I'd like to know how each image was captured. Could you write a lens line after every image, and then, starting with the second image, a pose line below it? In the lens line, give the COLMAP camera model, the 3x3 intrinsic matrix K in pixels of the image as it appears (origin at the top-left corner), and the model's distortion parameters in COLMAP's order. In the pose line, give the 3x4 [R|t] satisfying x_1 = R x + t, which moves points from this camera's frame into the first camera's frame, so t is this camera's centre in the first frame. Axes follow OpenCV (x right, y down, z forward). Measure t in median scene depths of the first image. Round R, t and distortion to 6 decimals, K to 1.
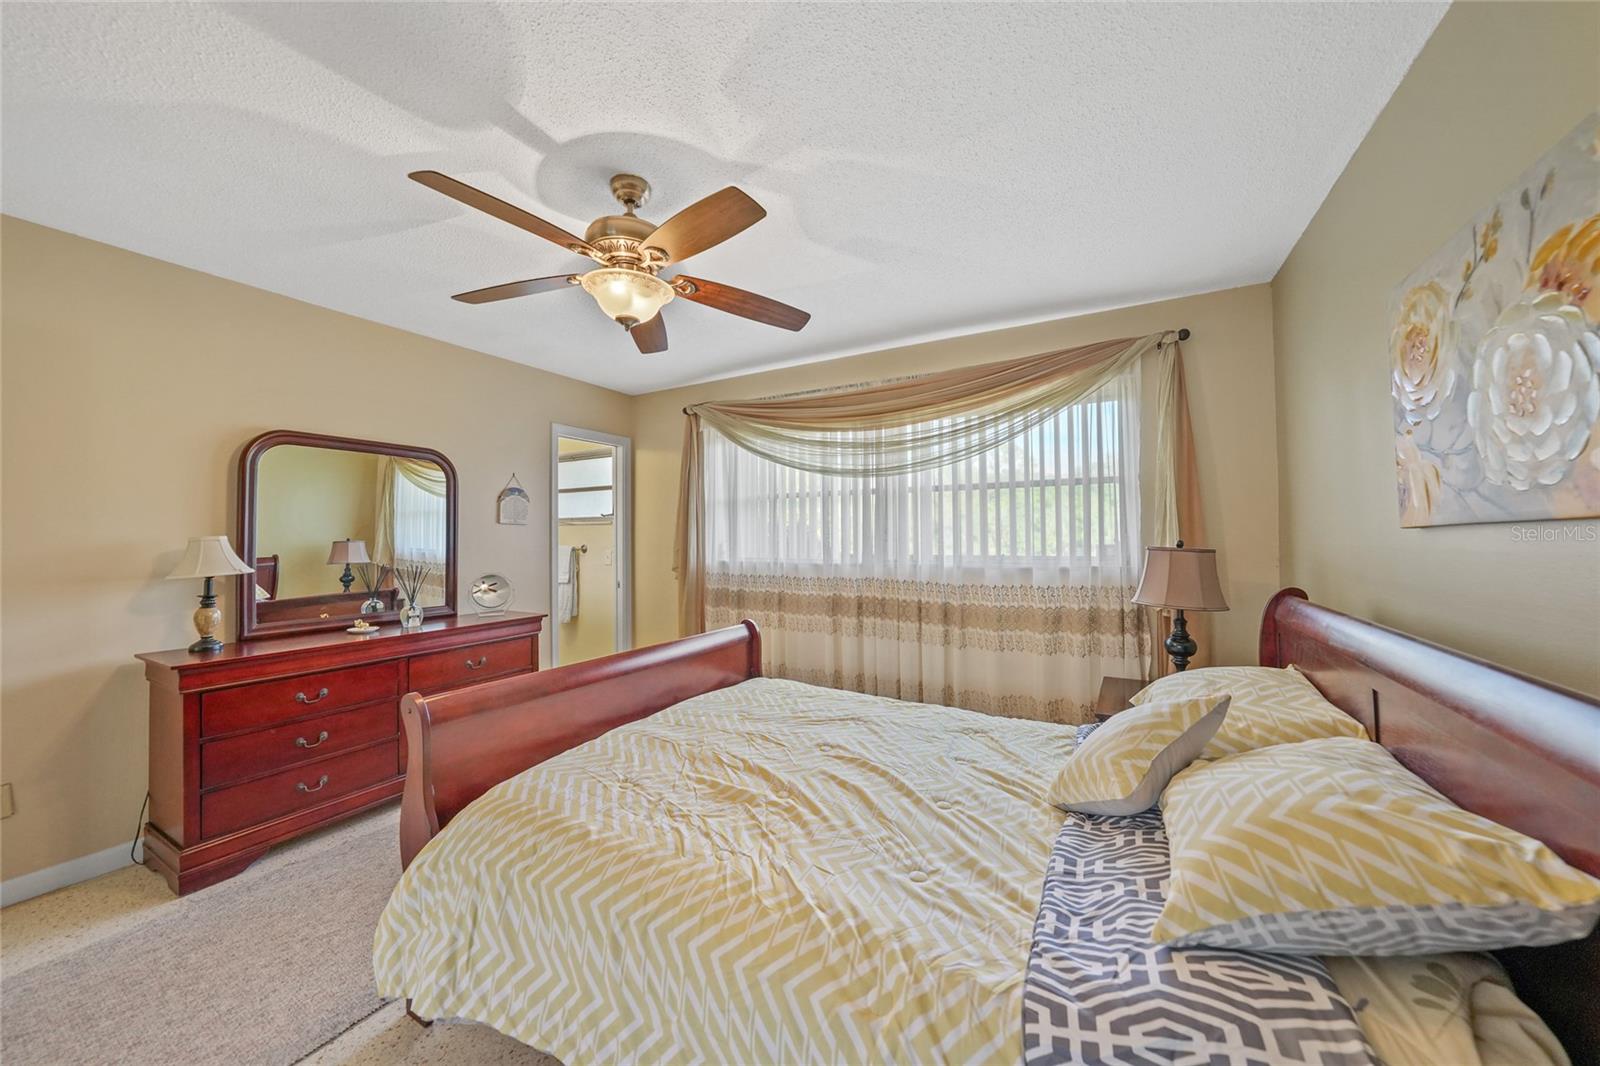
lens RADIAL K [[556.5, 0, 800.6], [0, 556.5, 530.6], [0, 0, 1]] dist [-0.030771, 0.007682]
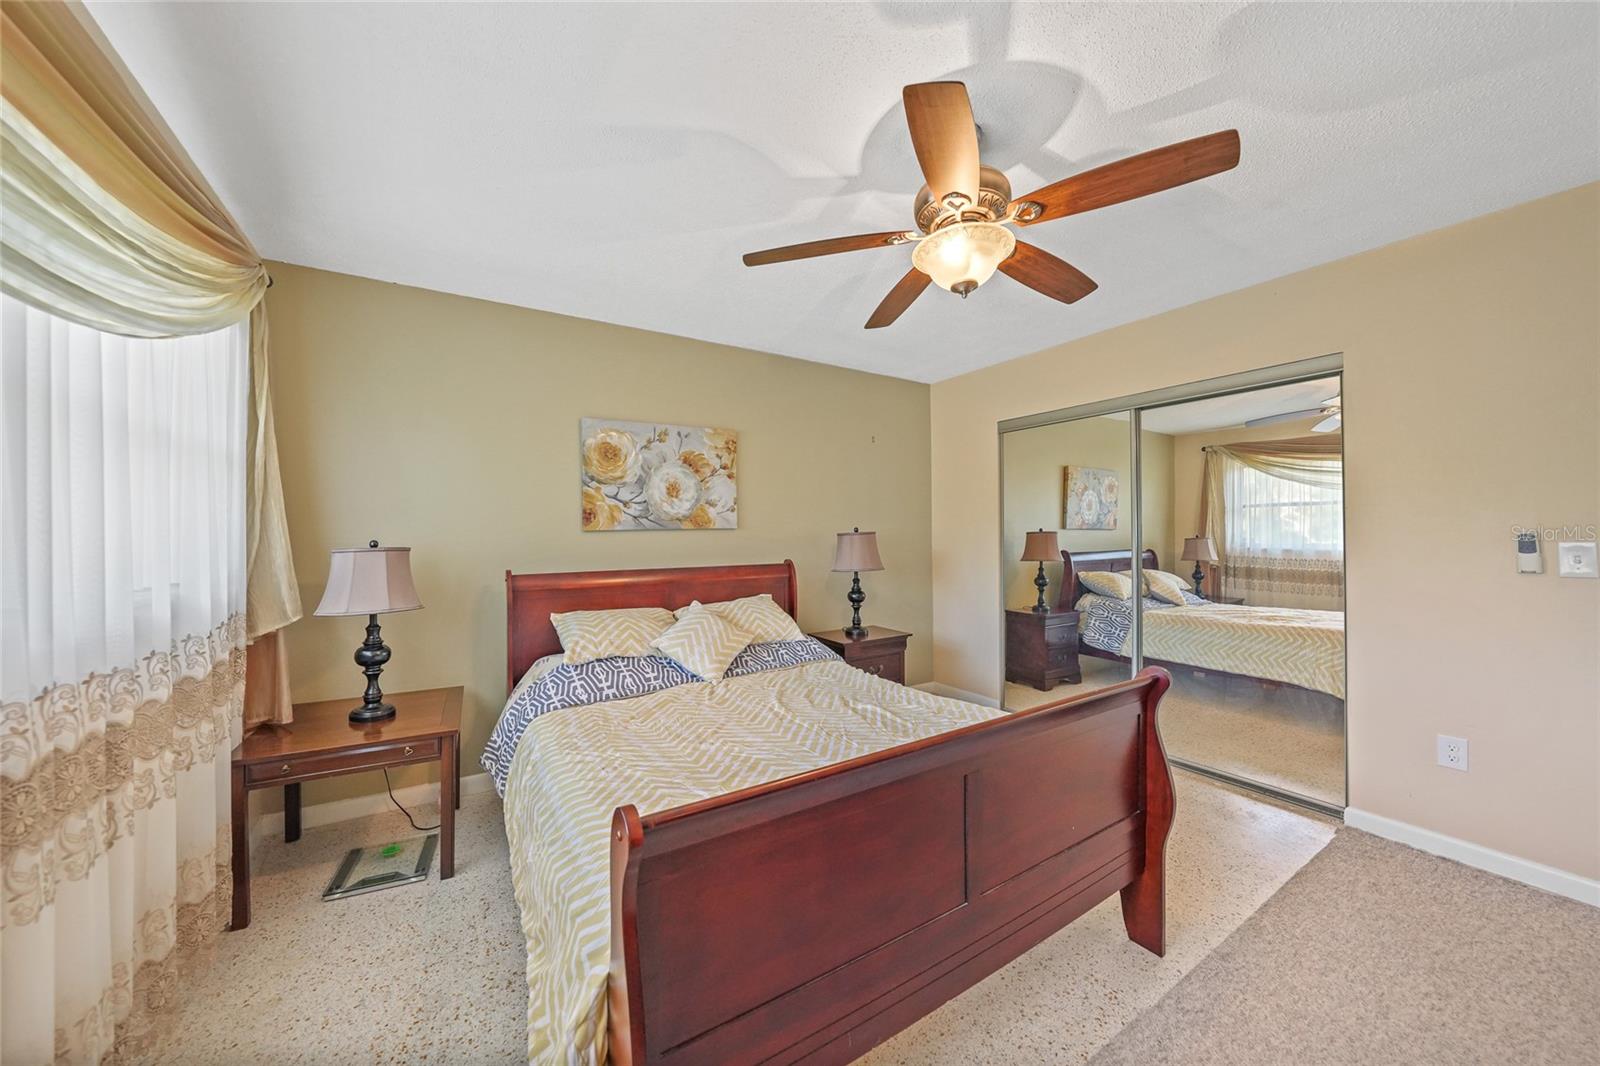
lens RADIAL K [[606.1, 0, 800.0], [0, 606.1, 533.0], [0, 0, 1]] dist [0.100854, 0.000021]
pose [[-0.889206, 0.039048, 0.455837, -0.295075], [0.023976, 0.998959, -0.038803, 0.047642], [-0.456878, -0.023575, -0.889217, 1.142406]]
